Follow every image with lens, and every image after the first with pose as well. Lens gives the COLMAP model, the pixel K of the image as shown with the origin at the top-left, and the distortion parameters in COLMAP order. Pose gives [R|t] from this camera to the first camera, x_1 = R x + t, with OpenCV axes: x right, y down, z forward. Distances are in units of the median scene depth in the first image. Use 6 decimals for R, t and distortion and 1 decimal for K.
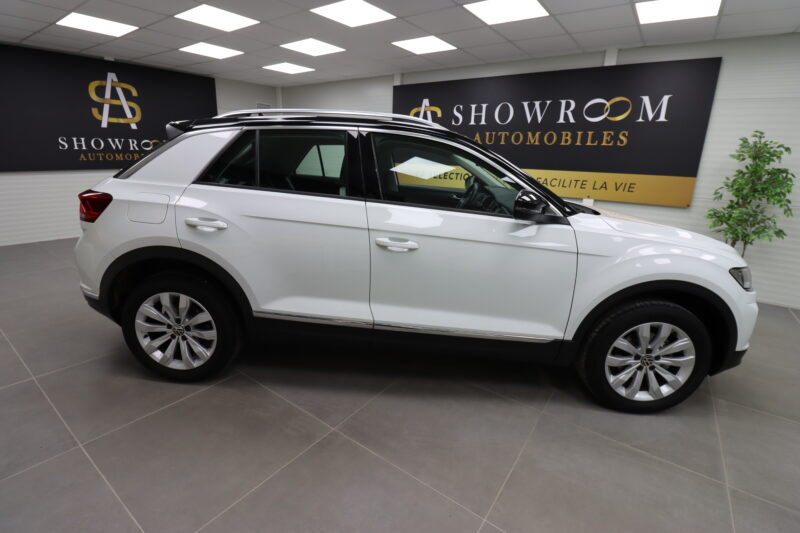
lens RADIAL K [[359.3, 0, 403.8], [0, 359.3, 260.5], [0, 0, 1]] dist [-0.011420, -0.001186]
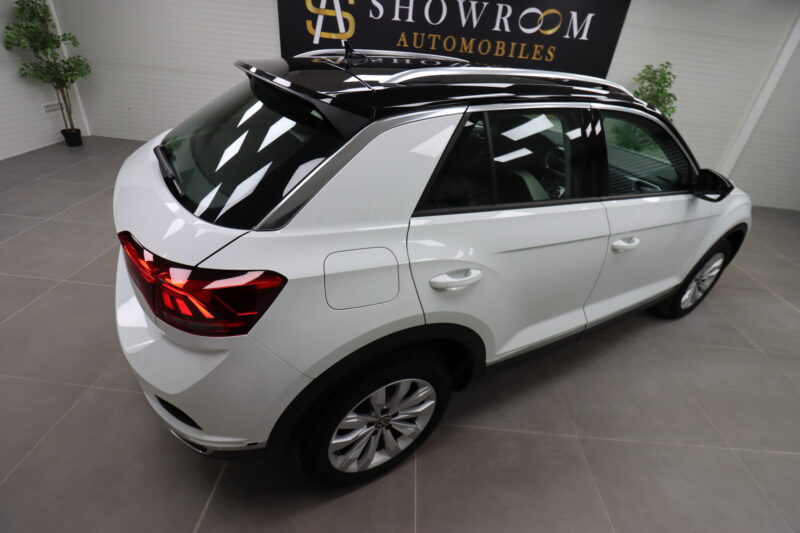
lens RADIAL K [[359.3, 0, 398.0], [0, 359.3, 254.4], [0, 0, 1]] dist [-0.011420, -0.001186]
pose [[0.846126, -0.242525, 0.474608, -0.392945], [0.093286, 0.944117, 0.316134, -0.150267], [-0.524756, -0.223215, 0.821466, 0.226033]]
